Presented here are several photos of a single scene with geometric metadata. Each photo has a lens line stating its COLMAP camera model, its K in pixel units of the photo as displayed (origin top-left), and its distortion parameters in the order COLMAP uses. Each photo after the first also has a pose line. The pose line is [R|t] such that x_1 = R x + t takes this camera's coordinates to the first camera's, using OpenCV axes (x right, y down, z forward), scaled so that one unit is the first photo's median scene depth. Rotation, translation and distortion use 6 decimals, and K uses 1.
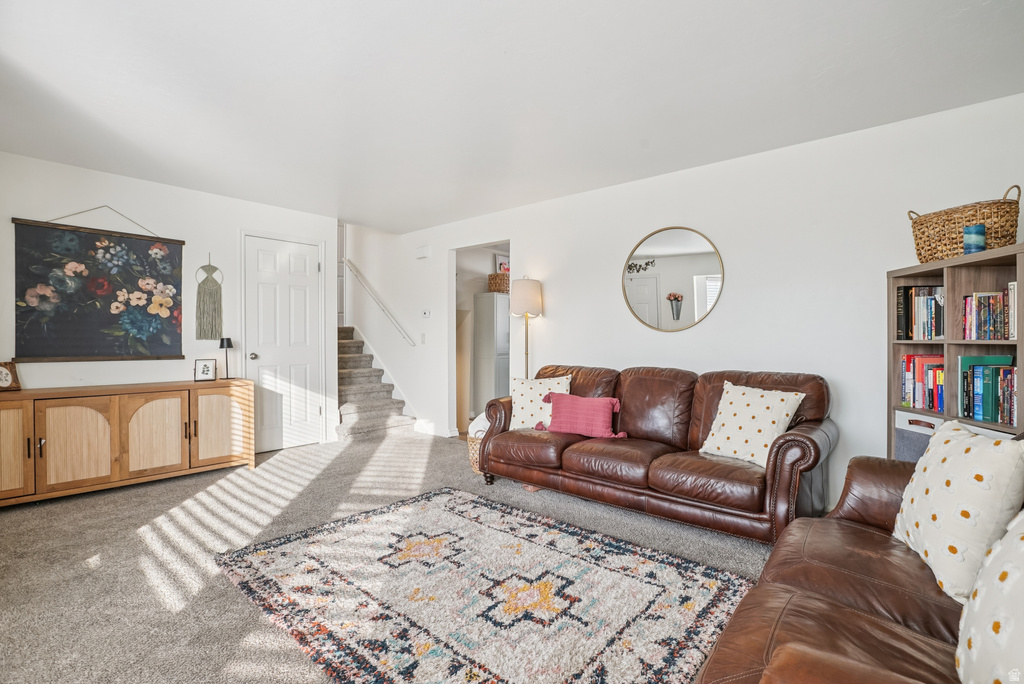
lens RADIAL K [[475.3, 0, 531.5], [0, 475.3, 342.3], [0, 0, 1]] dist [-0.043657, 0.012563]
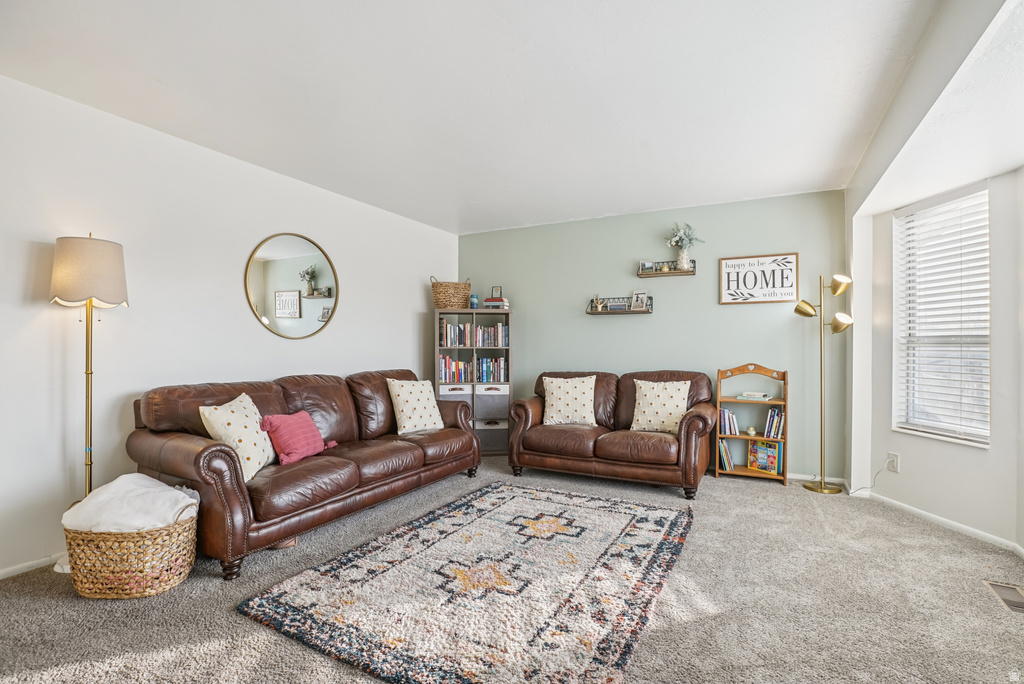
lens RADIAL K [[475.3, 0, 511.5], [0, 475.3, 342.2], [0, 0, 1]] dist [-0.043657, 0.012563]
pose [[-0.198286, 0.008433, 0.980108, -1.173942], [0.004205, 0.999961, -0.007753, -0.008060], [-0.980135, 0.002584, -0.198314, 1.159166]]
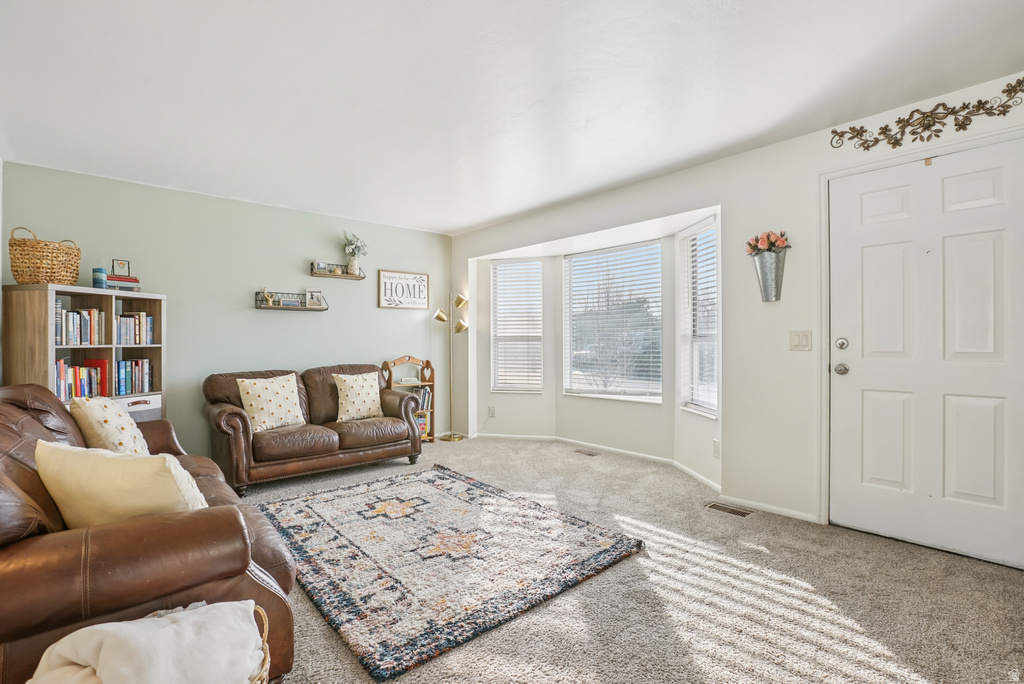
lens RADIAL K [[475.3, 0, 526.4], [0, 475.3, 343.2], [0, 0, 1]] dist [-0.043657, 0.012563]
pose [[-0.989797, 0.006539, 0.142333, -0.557366], [0.007650, 0.999944, 0.007262, -0.010447], [-0.142277, 0.008277, -0.989792, 2.073318]]
